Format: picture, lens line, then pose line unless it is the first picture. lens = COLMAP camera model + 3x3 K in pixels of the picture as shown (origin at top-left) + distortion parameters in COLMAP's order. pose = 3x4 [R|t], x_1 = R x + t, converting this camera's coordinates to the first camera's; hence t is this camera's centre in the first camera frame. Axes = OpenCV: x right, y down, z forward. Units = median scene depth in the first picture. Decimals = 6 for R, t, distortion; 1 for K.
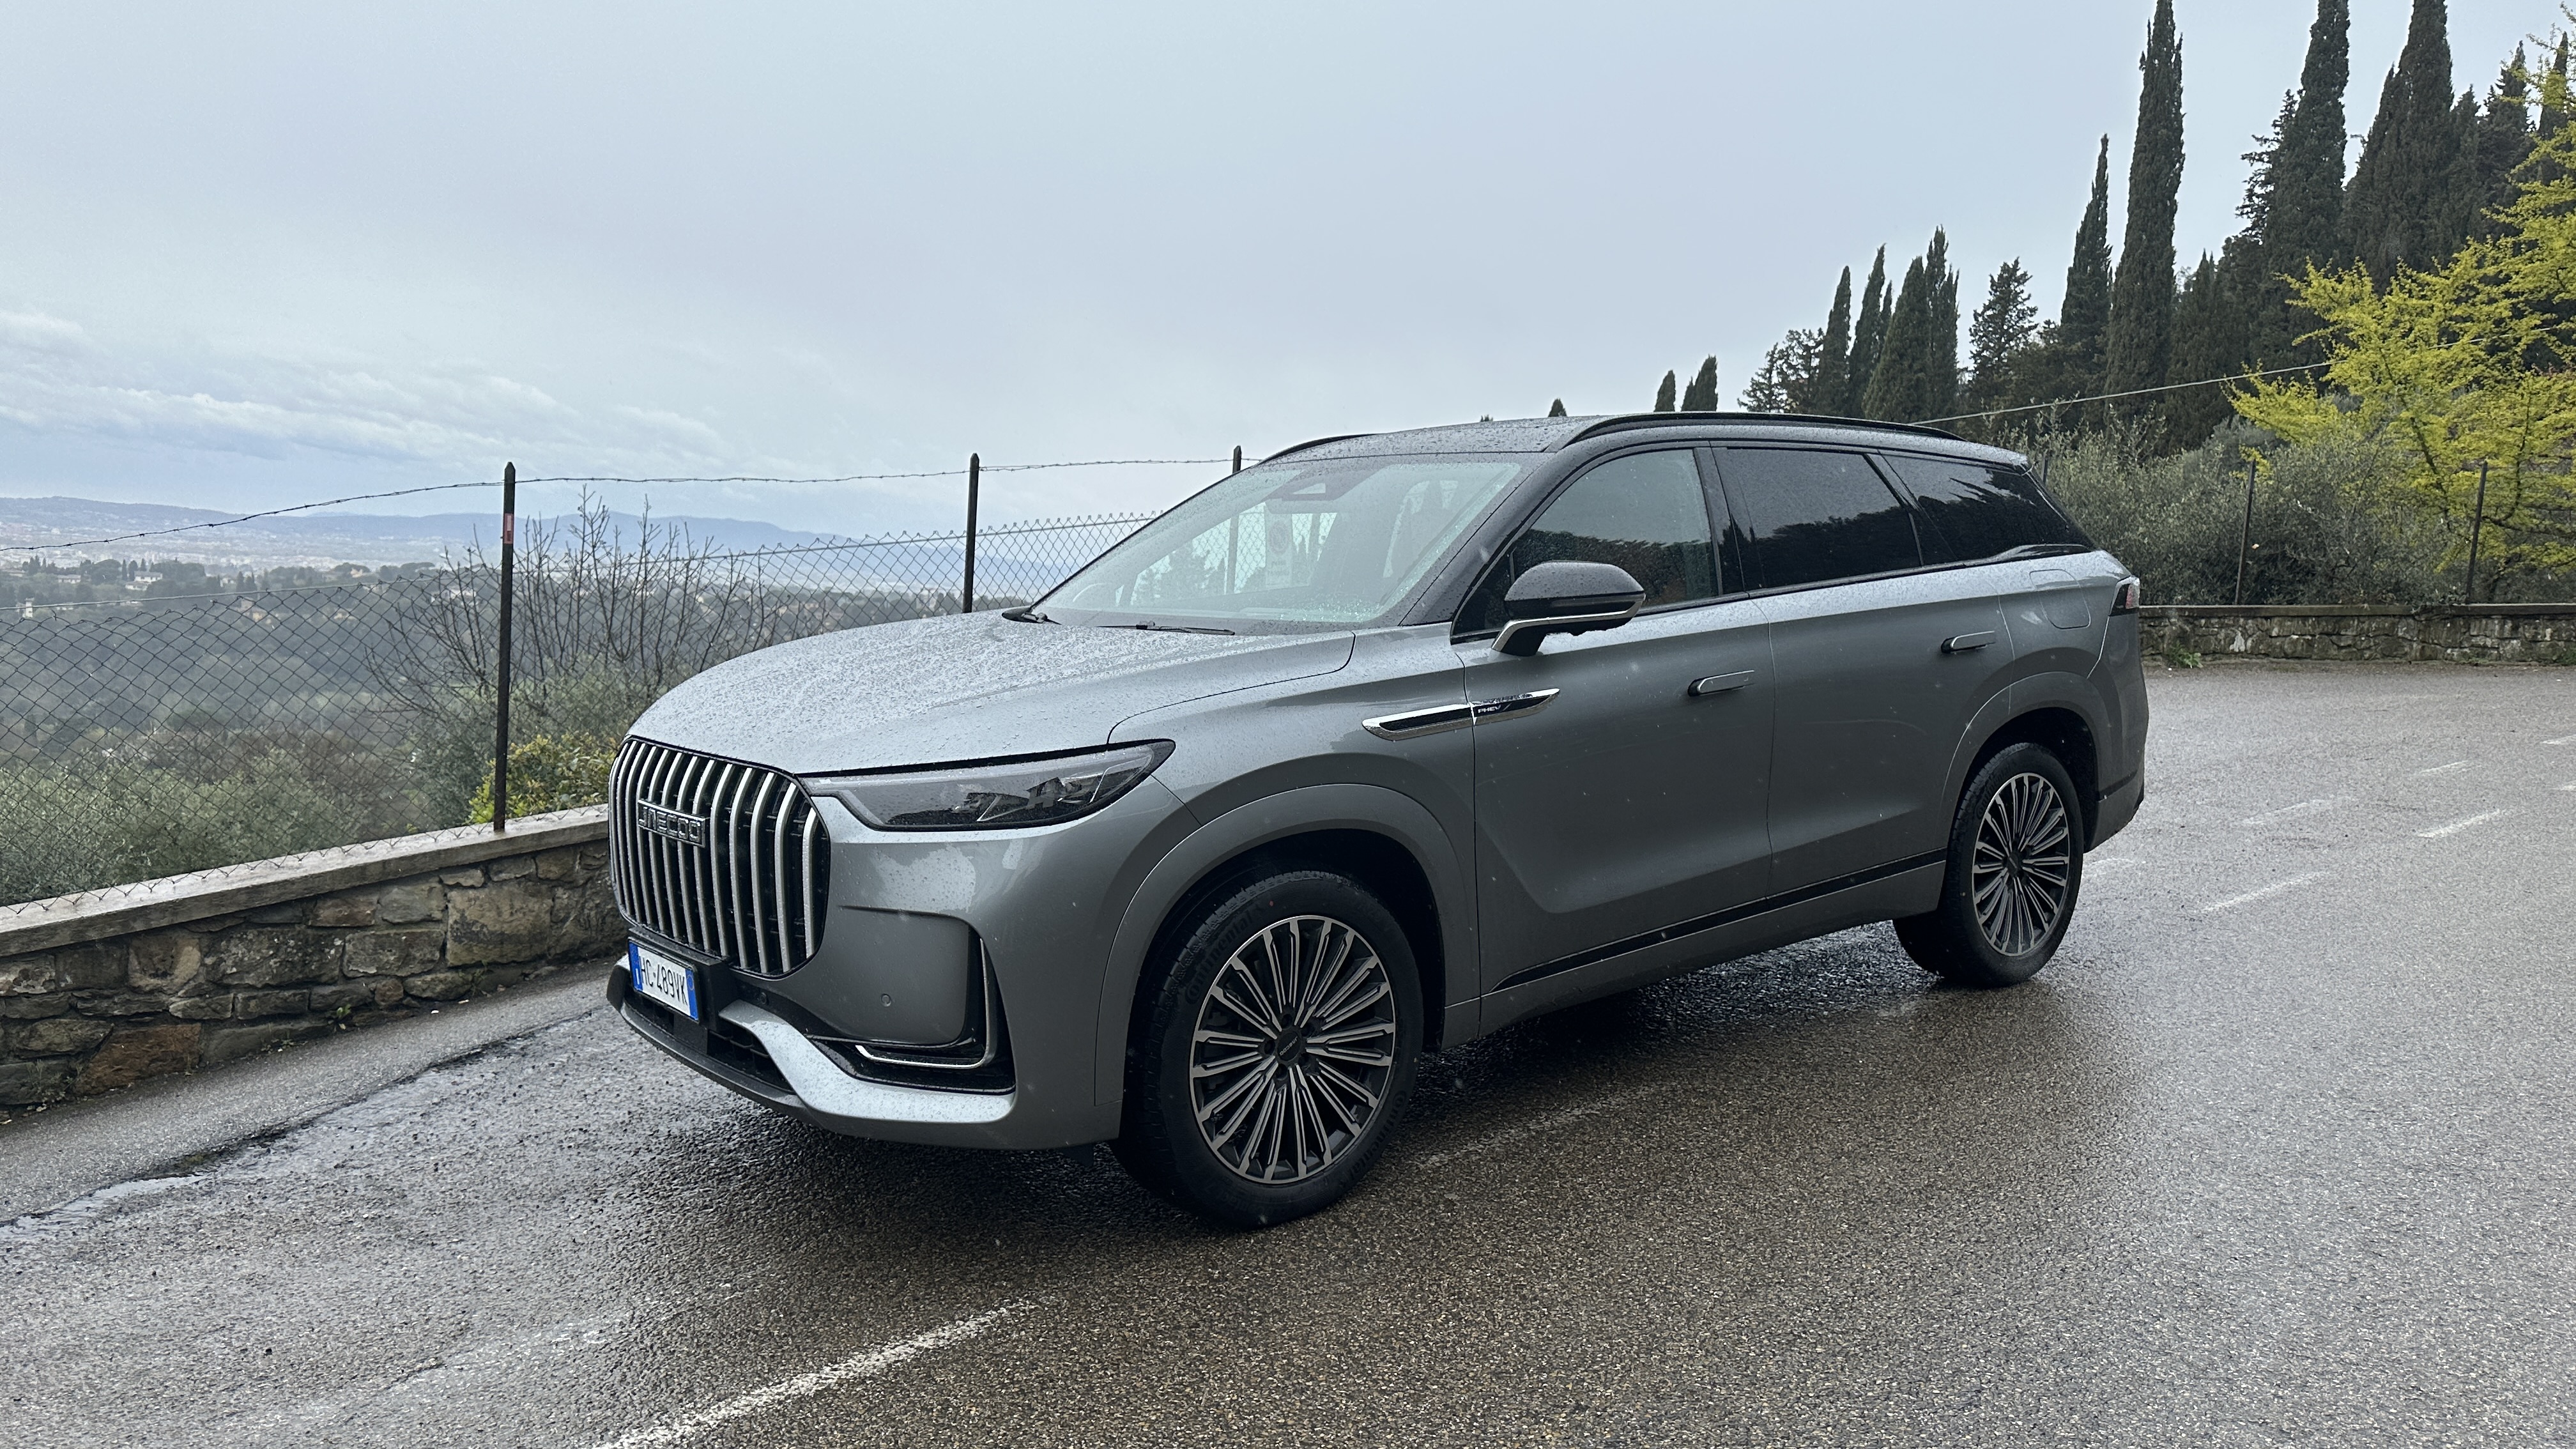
lens RADIAL K [[1733.5, 0, 1313.0], [0, 1733.5, 720.9], [0, 0, 1]] dist [0.038185, -0.007762]
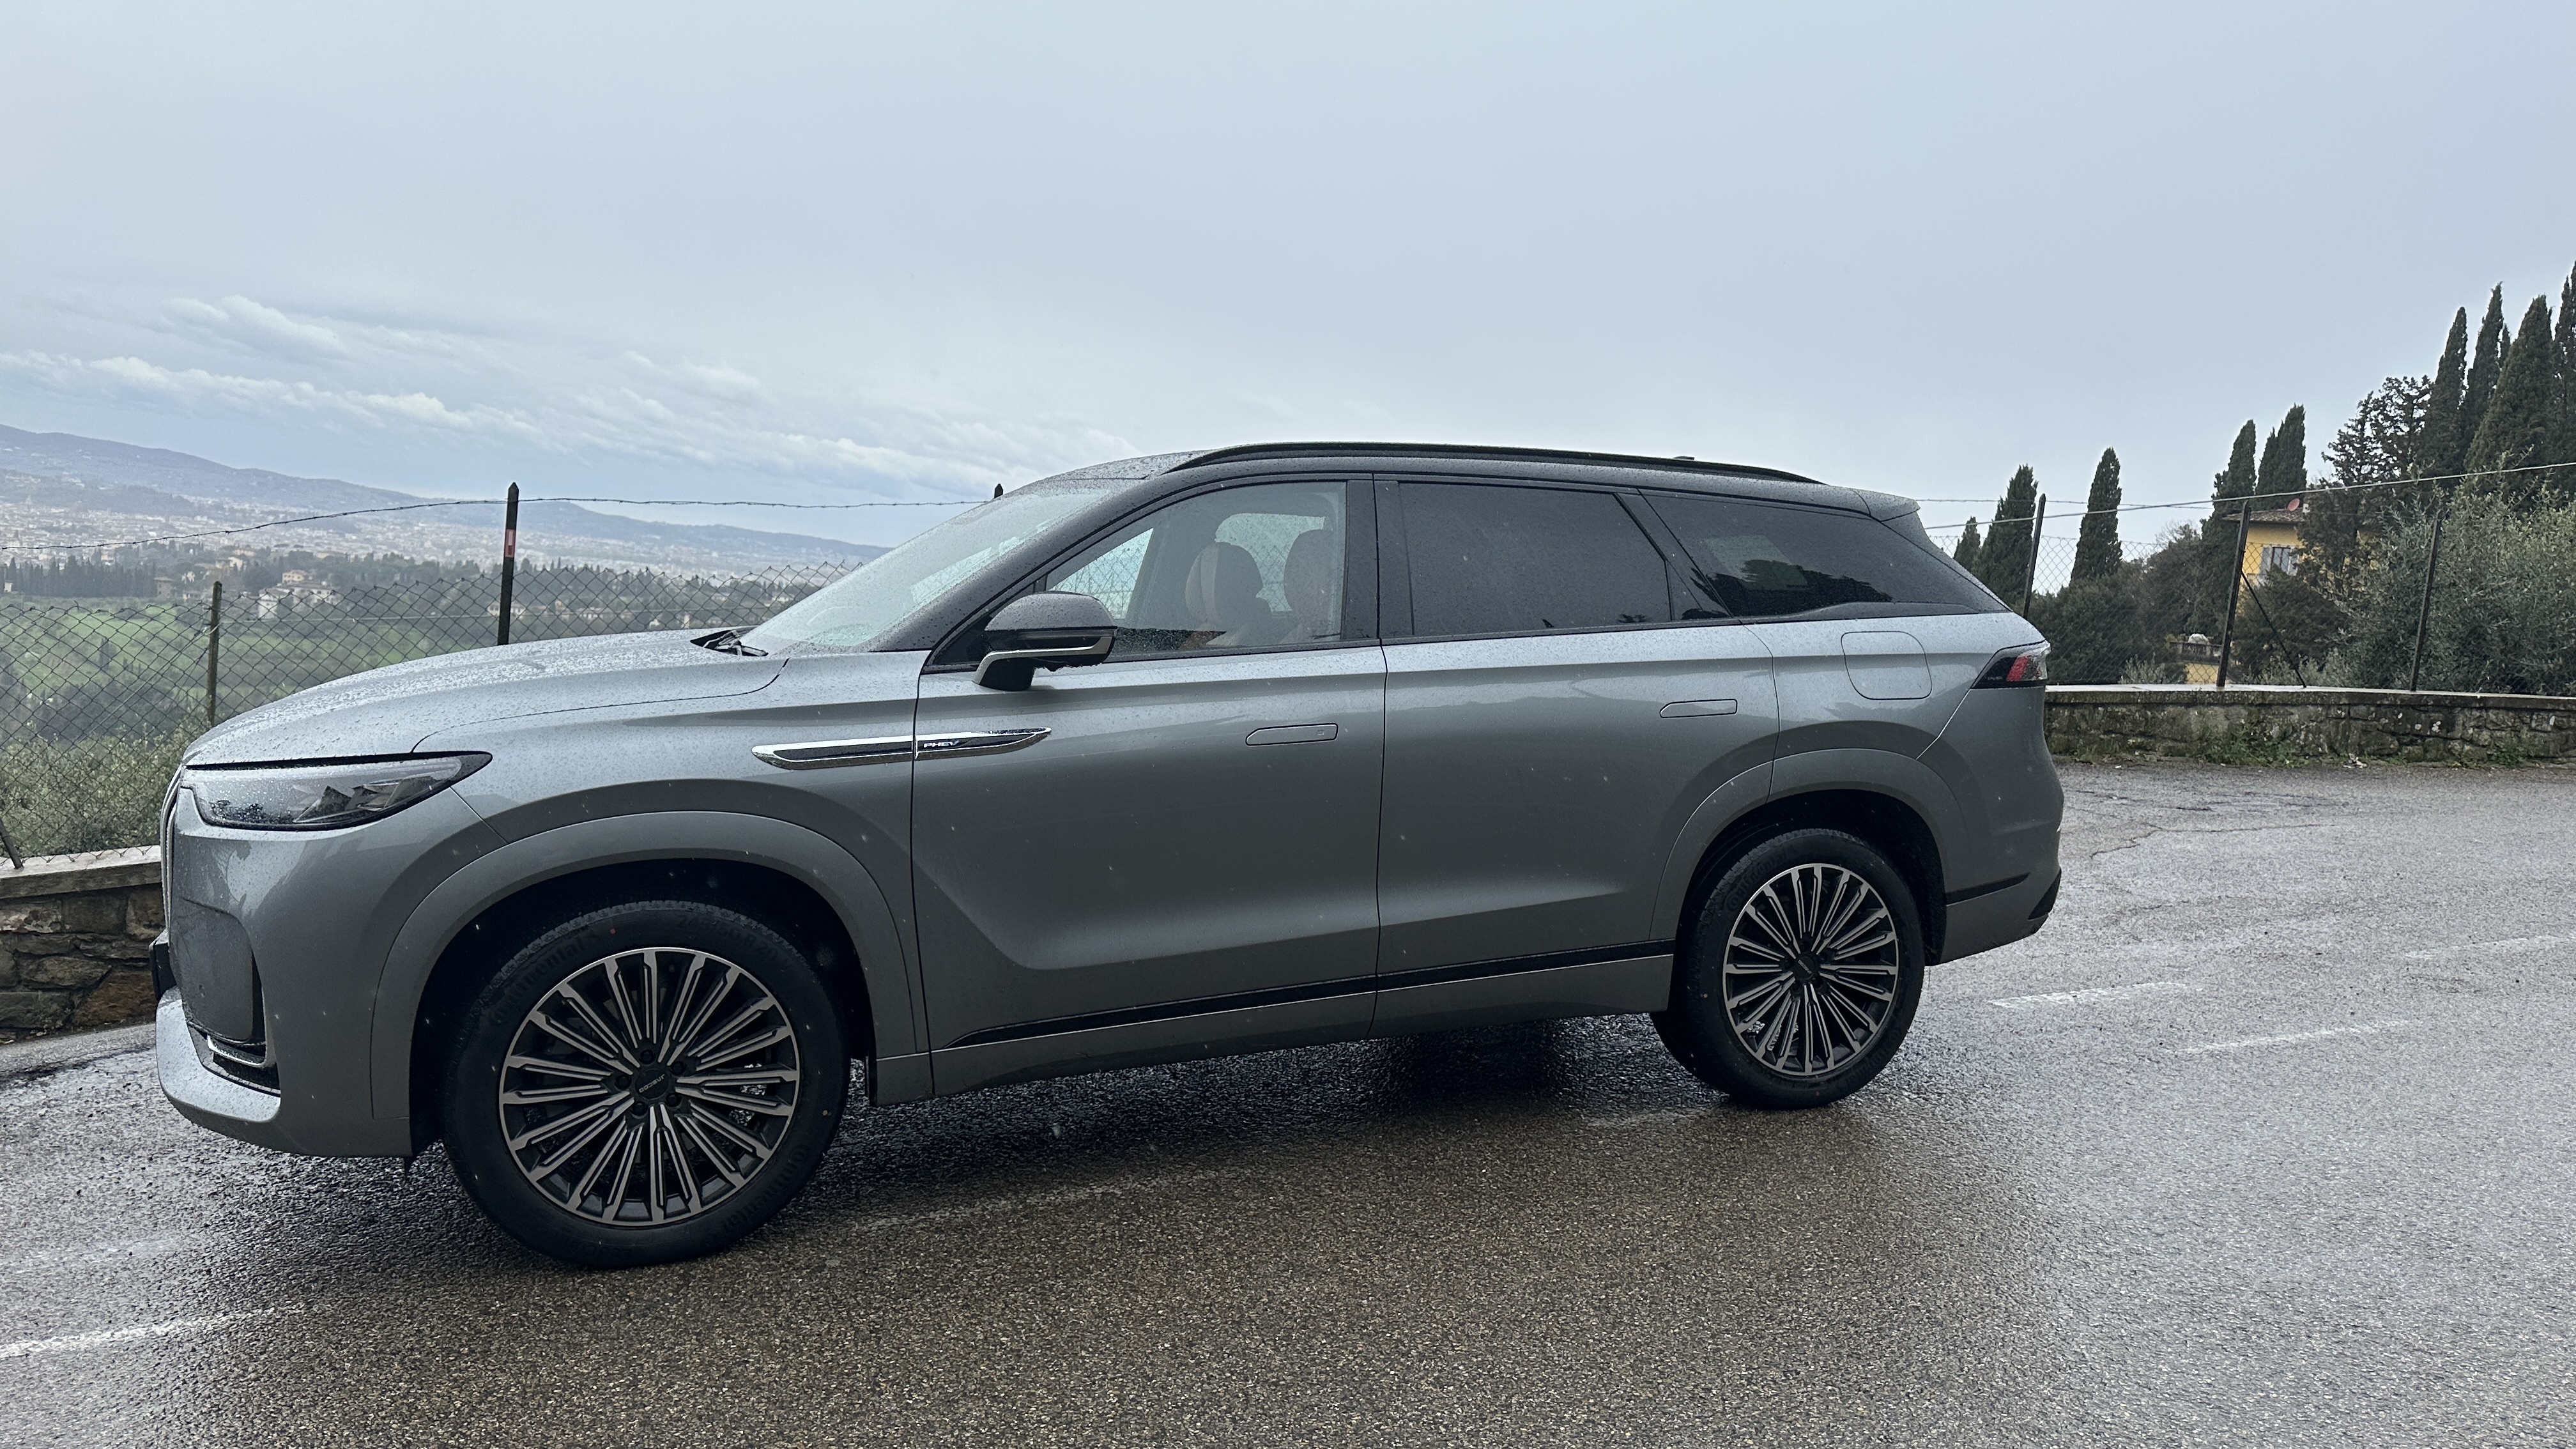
lens RADIAL K [[1733.5, 0, 1288.8], [0, 1733.5, 734.5], [0, 0, 1]] dist [0.038185, -0.007762]
pose [[0.966187, 0.053778, -0.252173, 0.533656], [-0.058400, 0.998234, -0.010875, -0.013387], [0.251143, 0.025234, 0.967621, 0.148317]]
